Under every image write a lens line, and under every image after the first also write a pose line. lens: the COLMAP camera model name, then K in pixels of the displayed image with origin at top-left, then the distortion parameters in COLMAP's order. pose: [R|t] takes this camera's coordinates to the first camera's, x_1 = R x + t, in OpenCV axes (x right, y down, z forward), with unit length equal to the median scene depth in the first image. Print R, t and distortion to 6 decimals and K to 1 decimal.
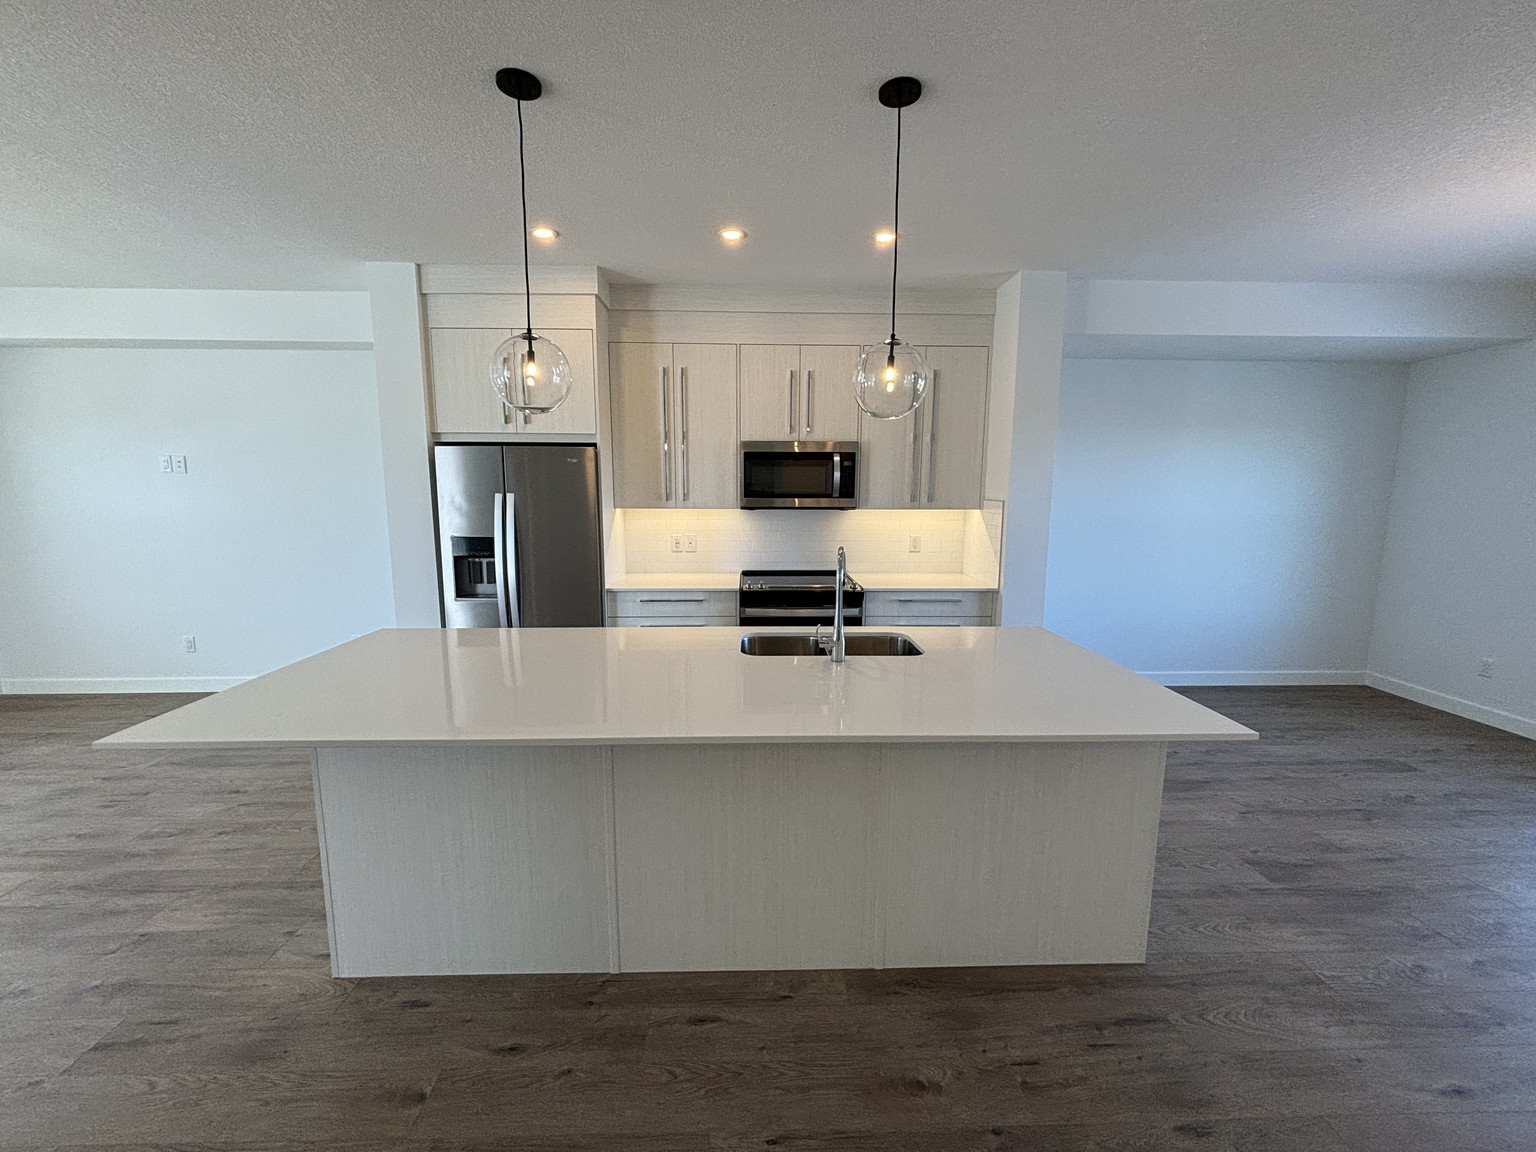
lens RADIAL K [[618.2, 0, 773.3], [0, 618.2, 571.5], [0, 0, 1]] dist [-0.001612, 0.000192]
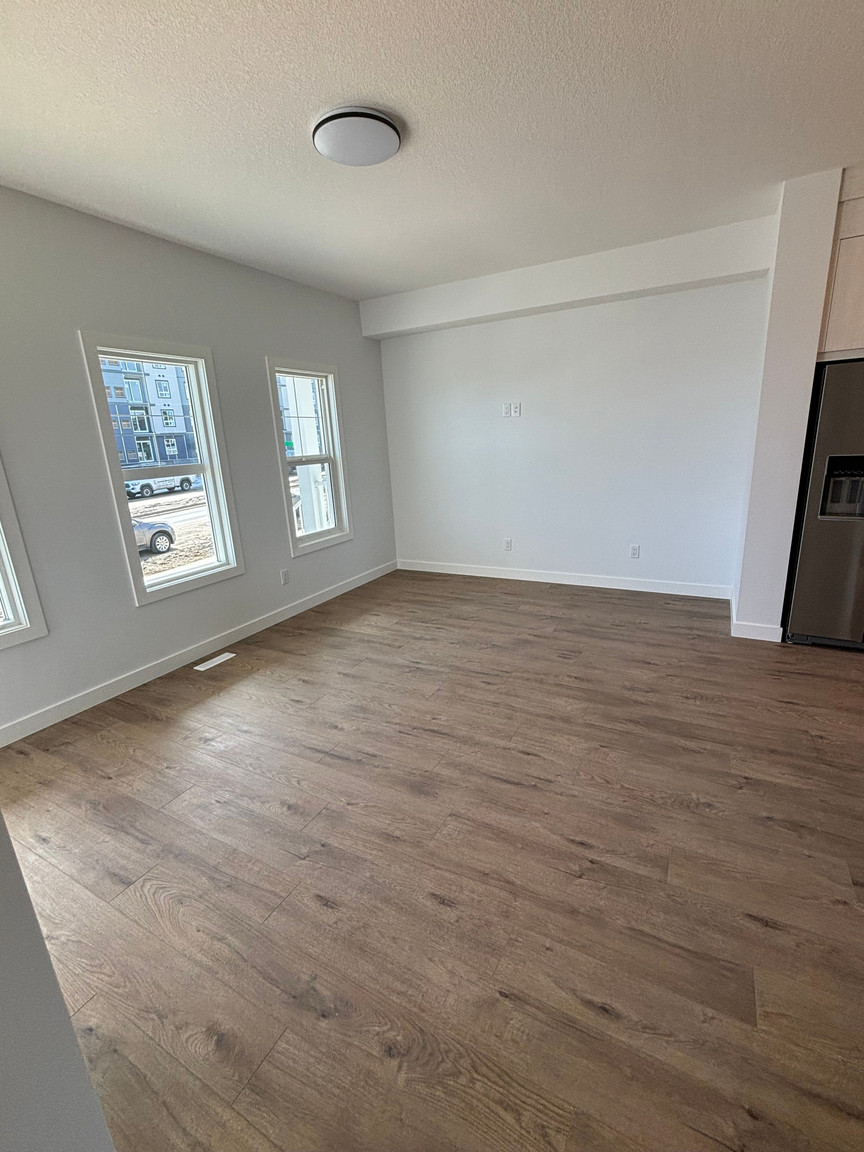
lens RADIAL K [[502.5, 0, 436.8], [0, 502.5, 578.7], [0, 0, 1]] dist [-0.001644, -0.000773]
pose [[0.860943, 0.095276, -0.499700, -0.678238], [-0.020789, 0.988073, 0.152574, 0.033336], [0.508277, -0.120970, 0.852655, -0.077560]]
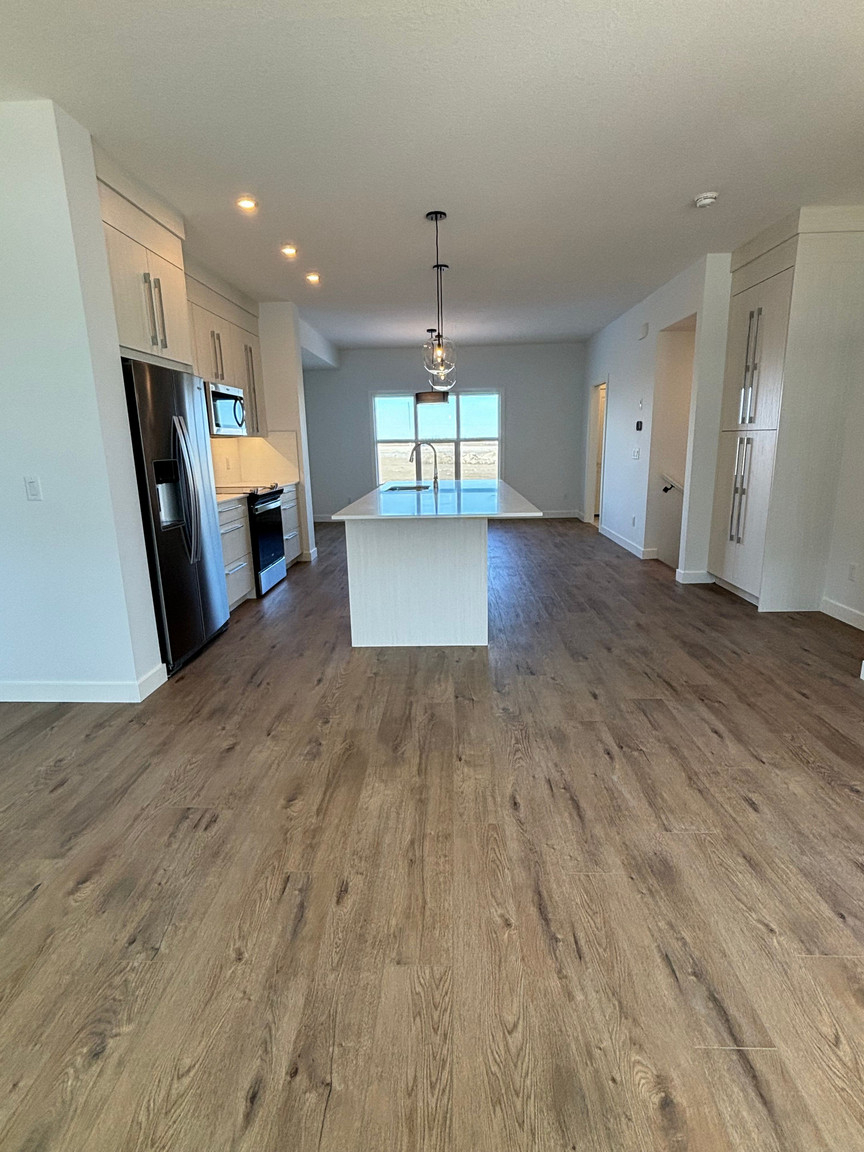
lens RADIAL K [[580.5, 0, 434.1], [0, 580.5, 571.8], [0, 0, 1]] dist [-0.000989, 0.001420]
pose [[0.064426, -0.228700, 0.971363, -1.457646], [0.159826, 0.963184, 0.216174, -0.017712], [-0.985041, 0.141322, 0.098607, 0.540835]]
